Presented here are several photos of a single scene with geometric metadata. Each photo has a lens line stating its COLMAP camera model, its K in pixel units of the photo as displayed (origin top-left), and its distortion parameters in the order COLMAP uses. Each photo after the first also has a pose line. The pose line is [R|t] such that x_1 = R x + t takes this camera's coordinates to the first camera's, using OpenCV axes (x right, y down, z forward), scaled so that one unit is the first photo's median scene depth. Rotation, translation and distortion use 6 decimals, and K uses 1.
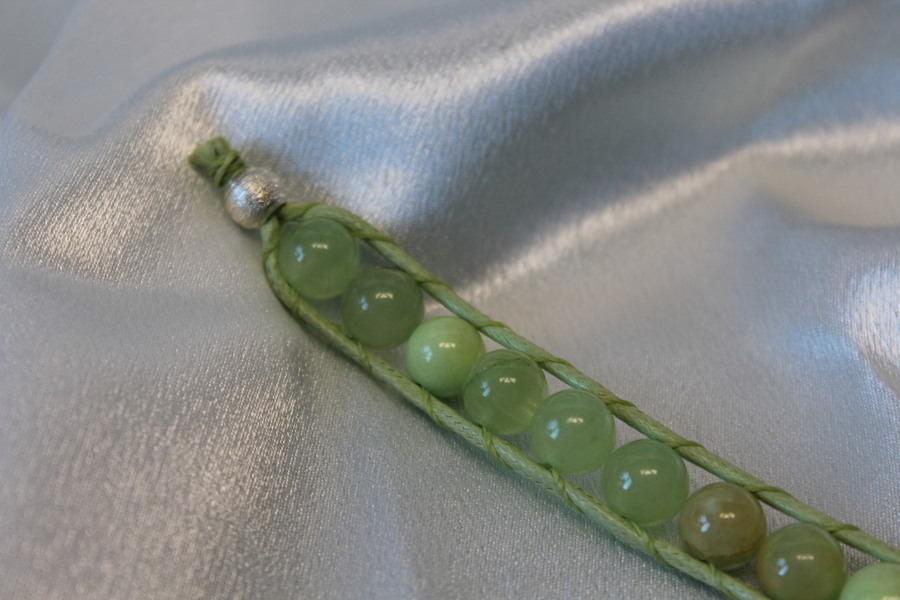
lens RADIAL K [[2295.7, 0, 450.0], [0, 2295.7, 300.0], [0, 0, 1]] dist [0.136140, -0.010253]
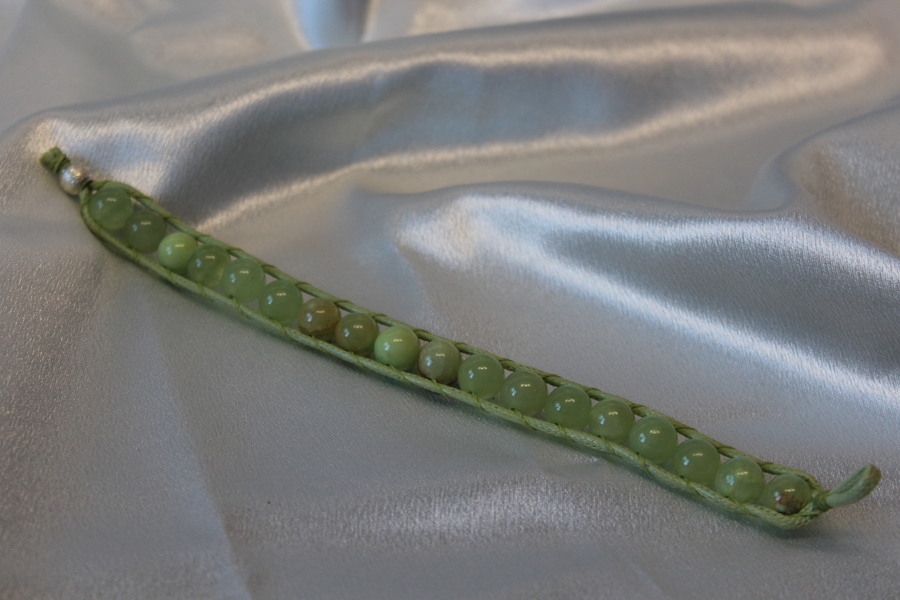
lens RADIAL K [[2295.7, 0, 450.0], [0, 2295.7, 300.0], [0, 0, 1]] dist [0.136140, -0.010253]
pose [[0.997073, -0.027125, 0.071481, 0.082892], [0.037546, 0.988161, -0.148753, 0.347635], [-0.066600, 0.151001, 0.986288, -0.866051]]
